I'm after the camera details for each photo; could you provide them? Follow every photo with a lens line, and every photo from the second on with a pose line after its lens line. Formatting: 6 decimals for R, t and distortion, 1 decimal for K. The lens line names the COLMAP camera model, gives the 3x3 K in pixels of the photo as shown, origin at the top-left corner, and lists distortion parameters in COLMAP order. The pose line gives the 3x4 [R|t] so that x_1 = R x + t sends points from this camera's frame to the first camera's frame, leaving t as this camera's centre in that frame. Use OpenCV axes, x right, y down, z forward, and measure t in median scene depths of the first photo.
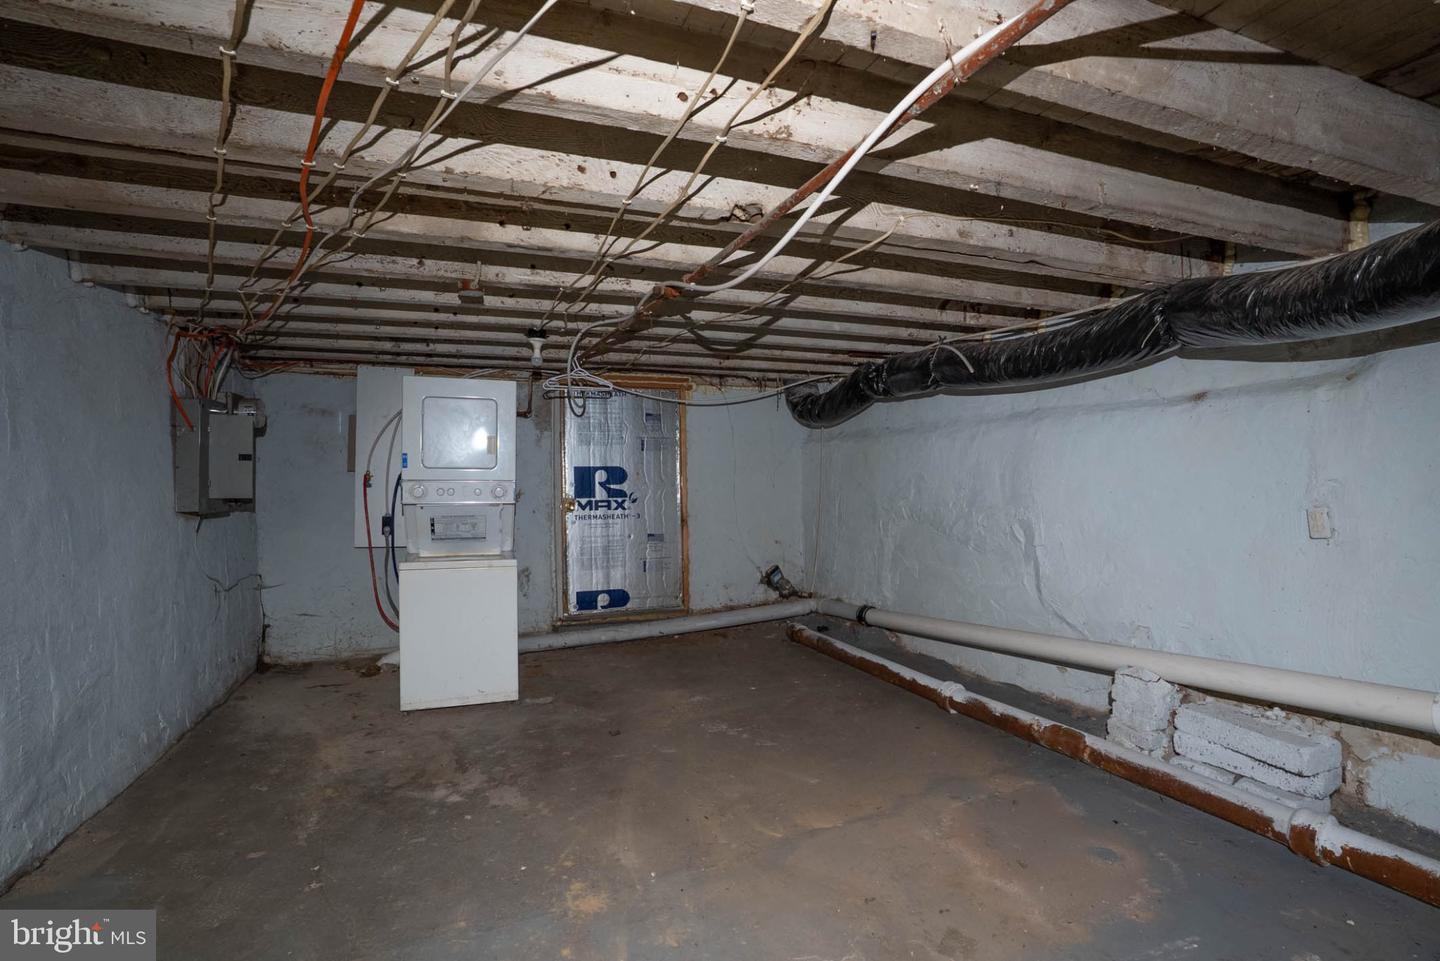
lens RADIAL K [[662.1, 0, 715.3], [0, 662.1, 477.5], [0, 0, 1]] dist [-0.004924, -0.000021]
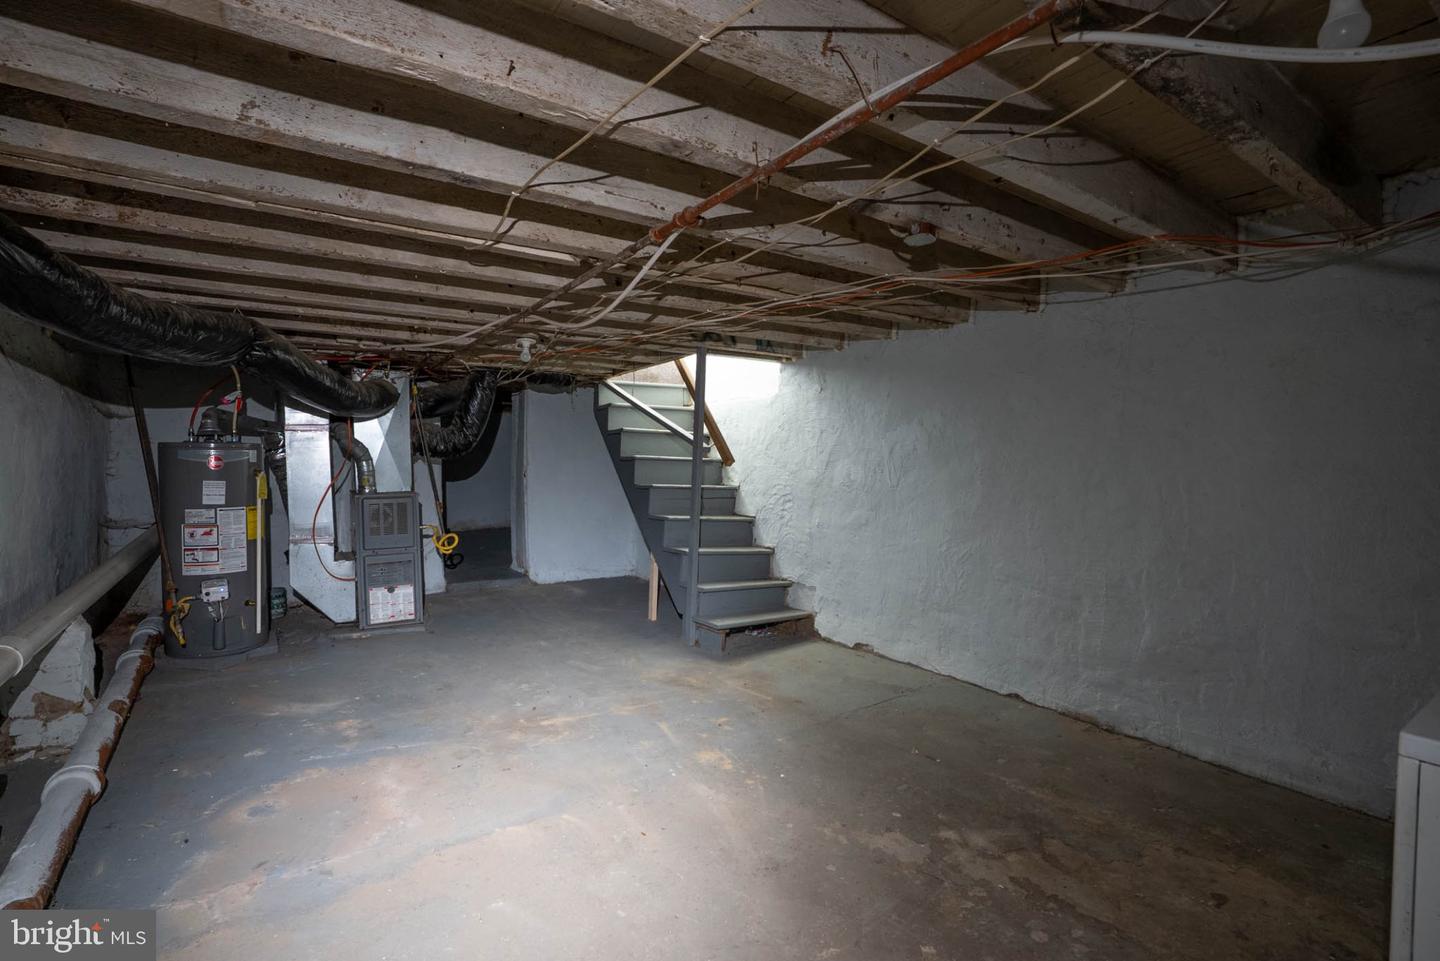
lens RADIAL K [[662.1, 0, 715.3], [0, 662.1, 477.5], [0, 0, 1]] dist [-0.004924, -0.000021]
pose [[-0.973350, 0.018562, -0.228571, 0.081342], [0.011658, 0.999435, 0.031520, -0.002956], [0.229027, 0.028015, -0.973017, 1.712745]]
